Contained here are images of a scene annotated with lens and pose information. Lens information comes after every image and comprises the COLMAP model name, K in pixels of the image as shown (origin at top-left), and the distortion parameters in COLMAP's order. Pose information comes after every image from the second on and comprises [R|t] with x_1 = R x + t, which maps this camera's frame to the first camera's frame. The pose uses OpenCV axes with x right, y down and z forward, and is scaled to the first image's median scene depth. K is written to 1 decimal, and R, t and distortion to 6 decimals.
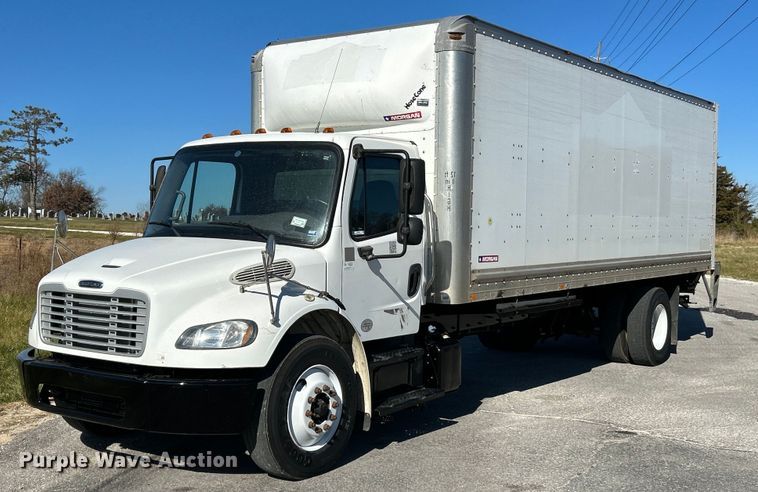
lens RADIAL K [[944.7, 0, 399.8], [0, 944.7, 247.5], [0, 0, 1]] dist [-0.014470, 0.000000]
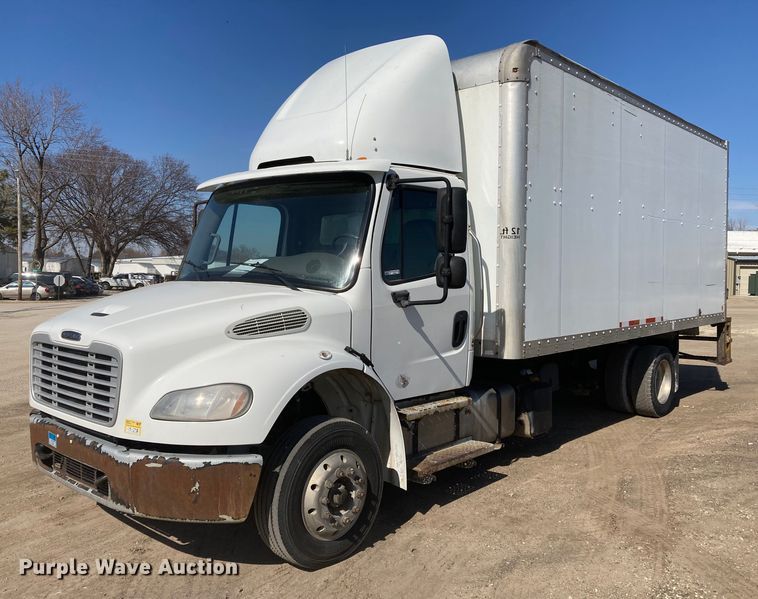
lens RADIAL K [[673.7, 0, 387.0], [0, 673.7, 305.1], [0, 0, 1]] dist [-0.022235, 0.028544]
pose [[0.993664, 0.001976, -0.112374, 0.021823], [0.000213, 0.999810, 0.019467, -0.000471], [0.112391, -0.019368, 0.993475, 0.403715]]
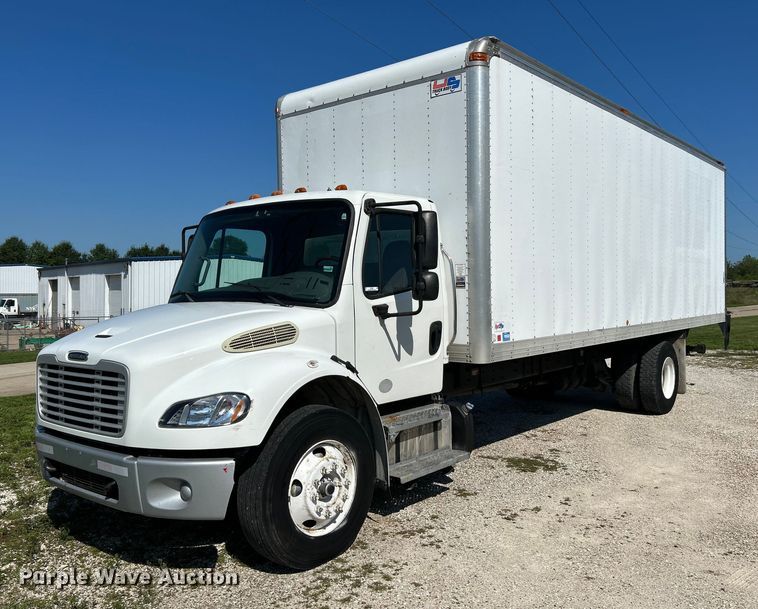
lens RADIAL K [[684.6, 0, 397.3], [0, 684.6, 295.0], [0, 0, 1]] dist [0.038425, -0.051780]
pose [[0.996835, -0.035426, -0.071163, 0.031934], [0.034265, 0.999260, -0.017472, 0.001577], [0.071730, 0.014979, 0.997312, 0.327238]]
